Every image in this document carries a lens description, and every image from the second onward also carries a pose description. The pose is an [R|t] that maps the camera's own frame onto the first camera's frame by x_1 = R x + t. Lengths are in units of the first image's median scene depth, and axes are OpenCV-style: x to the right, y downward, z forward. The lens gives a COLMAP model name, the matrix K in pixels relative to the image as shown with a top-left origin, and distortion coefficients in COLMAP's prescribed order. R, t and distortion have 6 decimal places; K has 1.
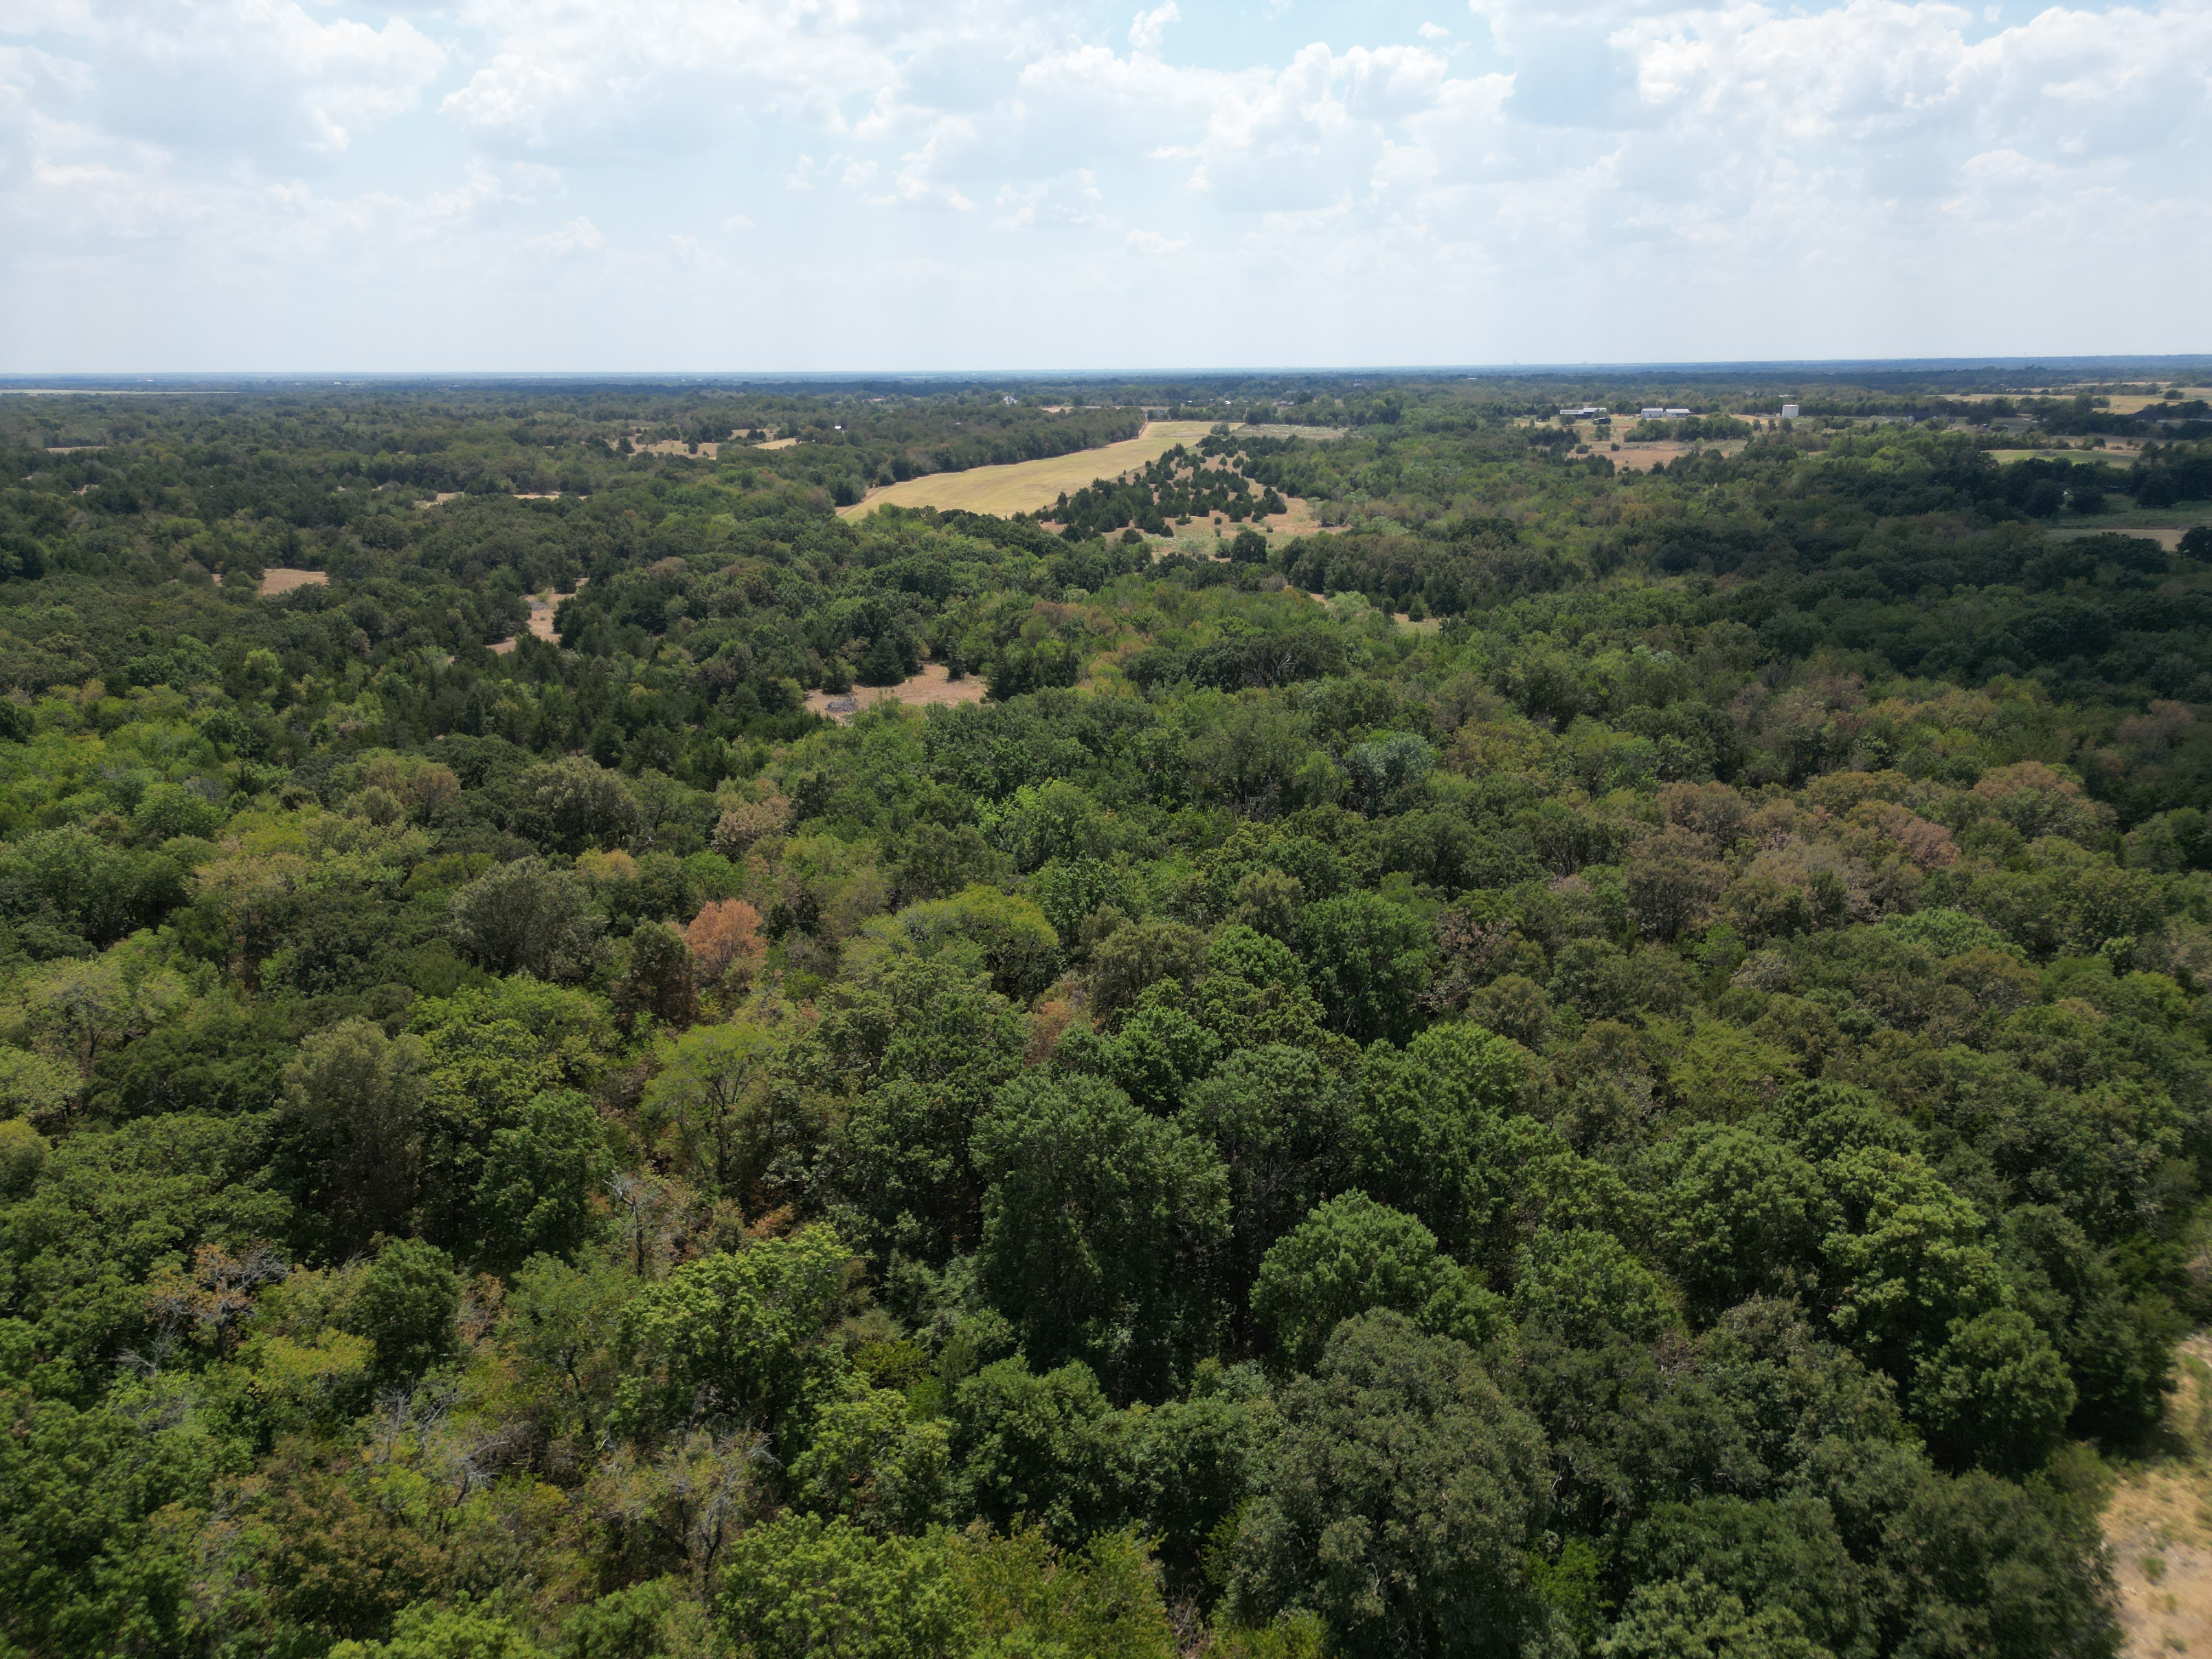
lens RADIAL K [[1676.2, 0, 1022.5], [0, 1676.2, 871.9], [0, 0, 1]] dist [0.065273, -0.041858]
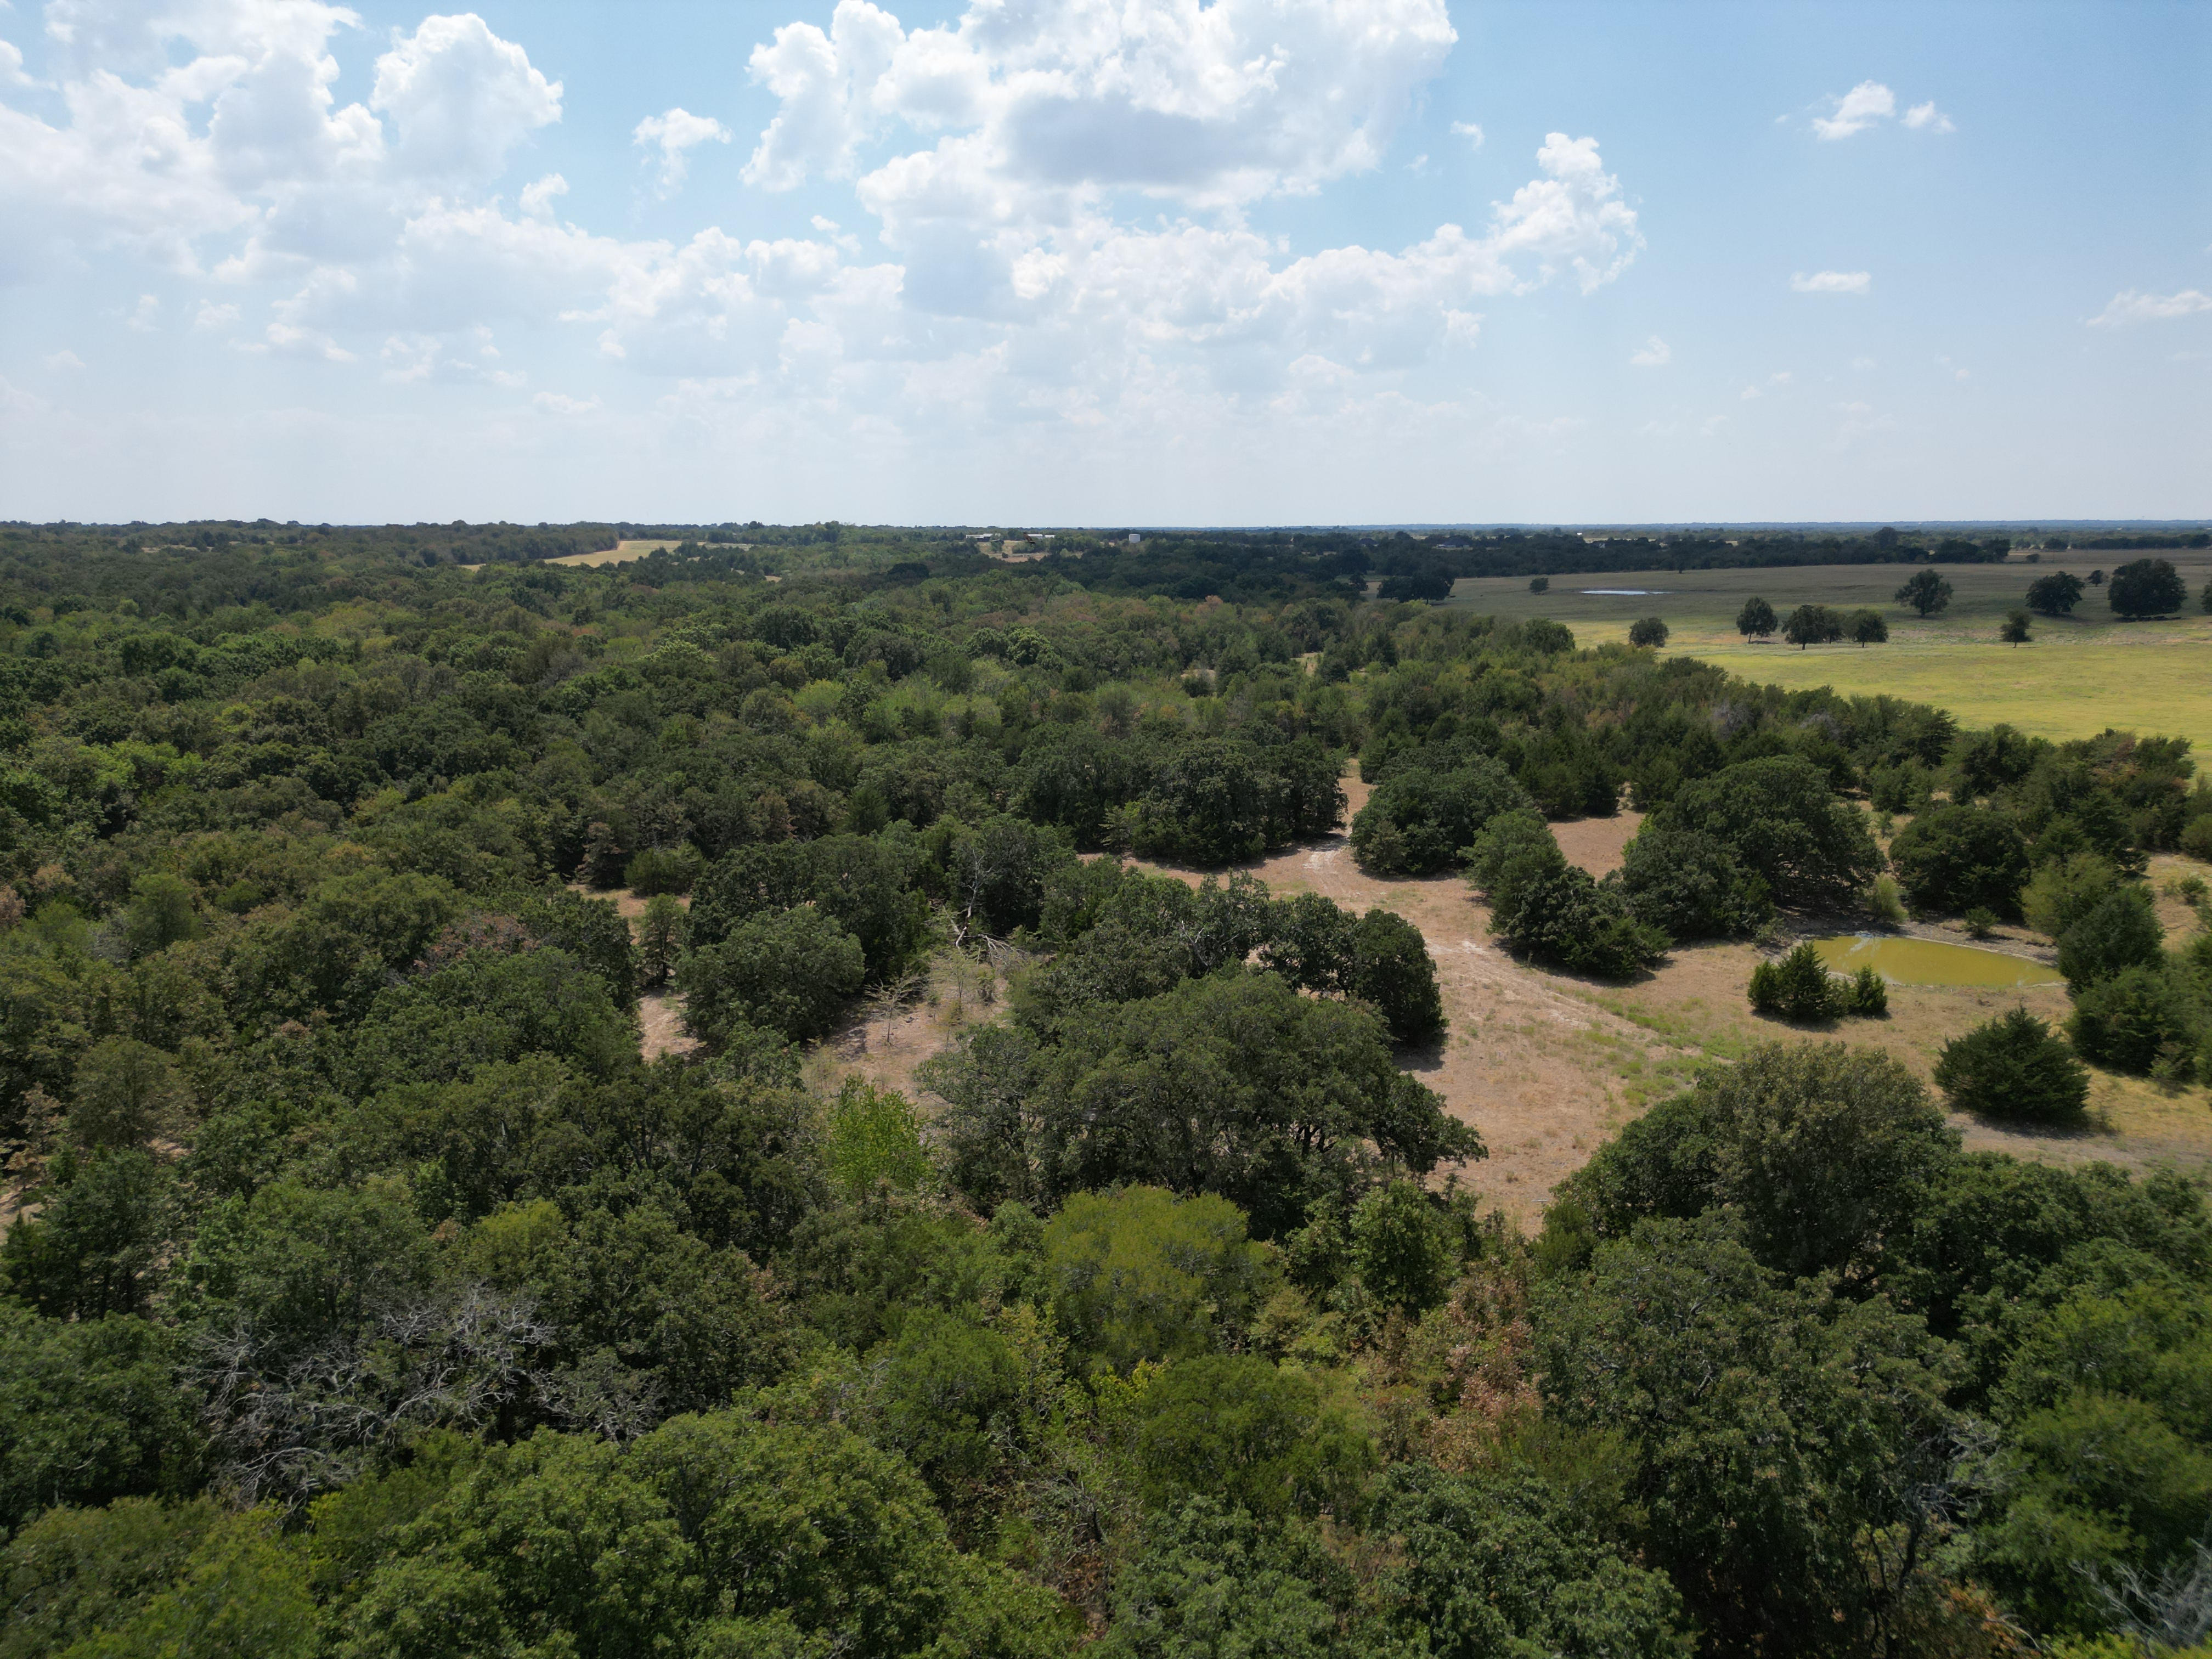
lens RADIAL K [[1708.4, 0, 1207.5], [0, 1708.4, 834.6], [0, 0, 1]] dist [0.087727, -0.064842]
pose [[0.911081, -0.074041, 0.405522, -0.040798], [0.120793, 0.988507, -0.090900, 0.066698], [-0.394131, 0.131801, 0.909554, -0.158284]]
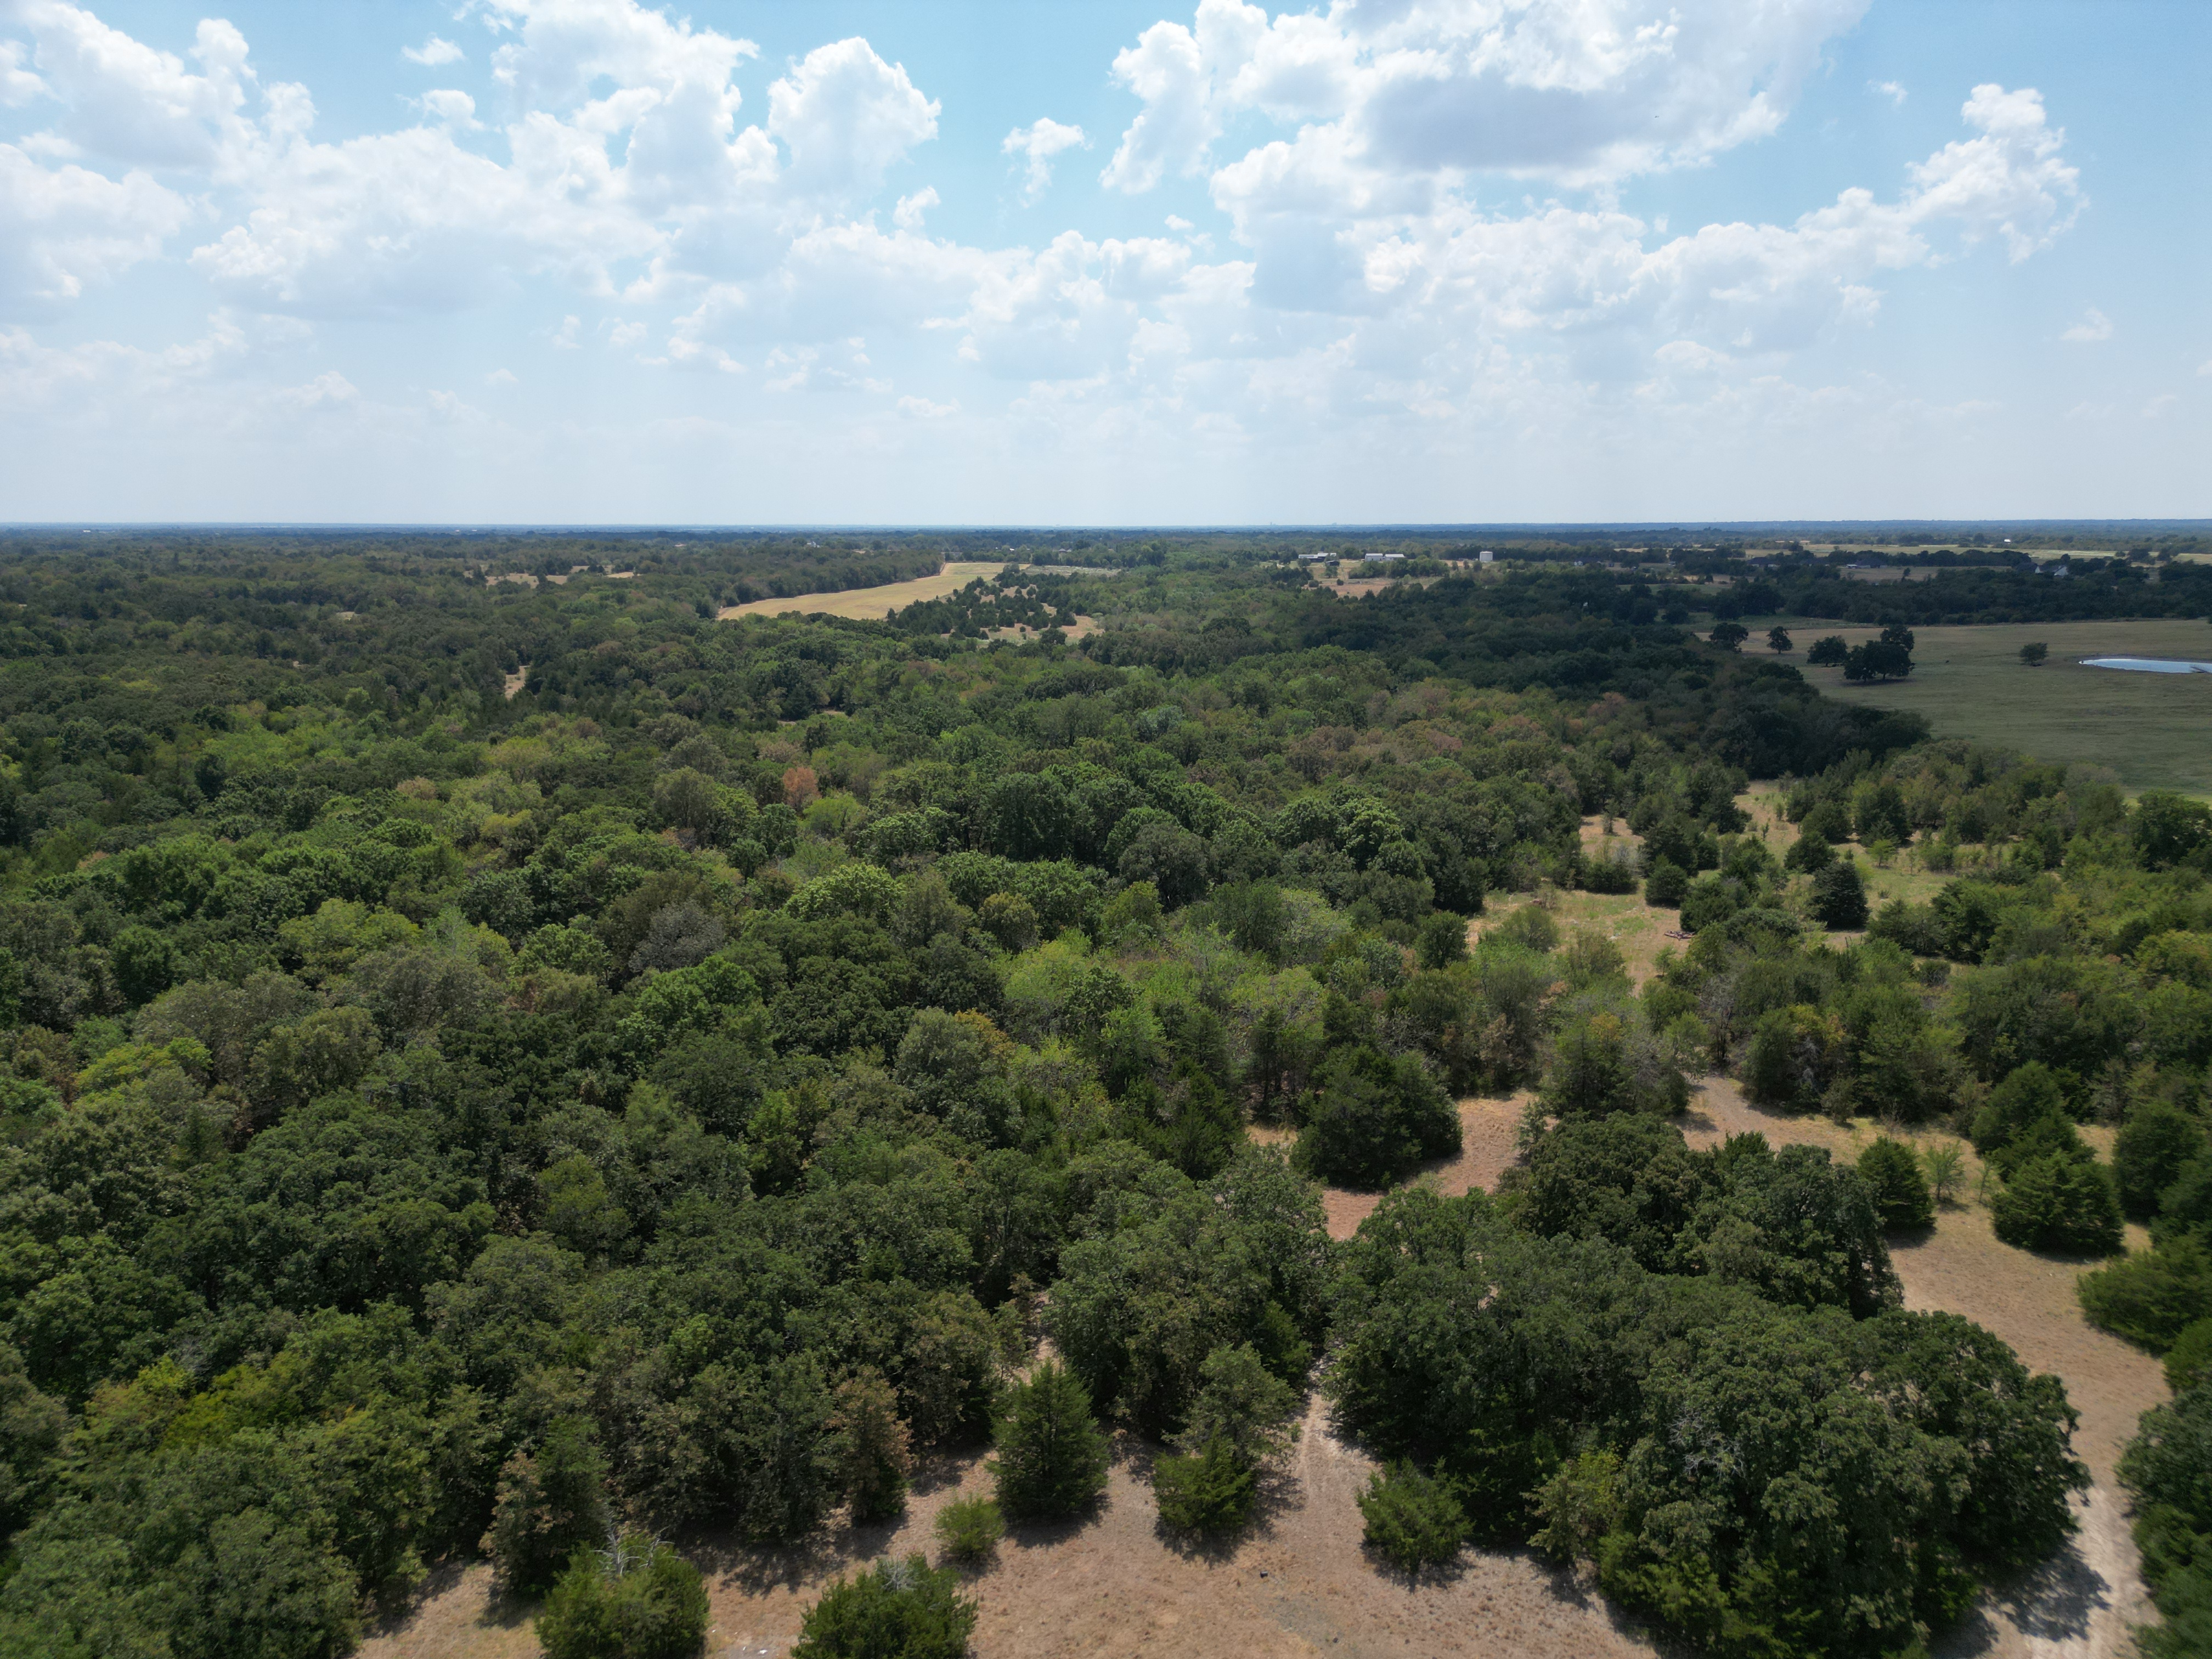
lens RADIAL K [[1736.2, 0, 1106.0], [0, 1736.2, 829.5], [0, 0, 1]] dist [0.088713, -0.083680]
pose [[0.984434, -0.026254, 0.173783, -0.020121], [0.046667, 0.992334, -0.114437, 0.035292], [-0.169446, 0.120766, 0.978112, -0.098175]]
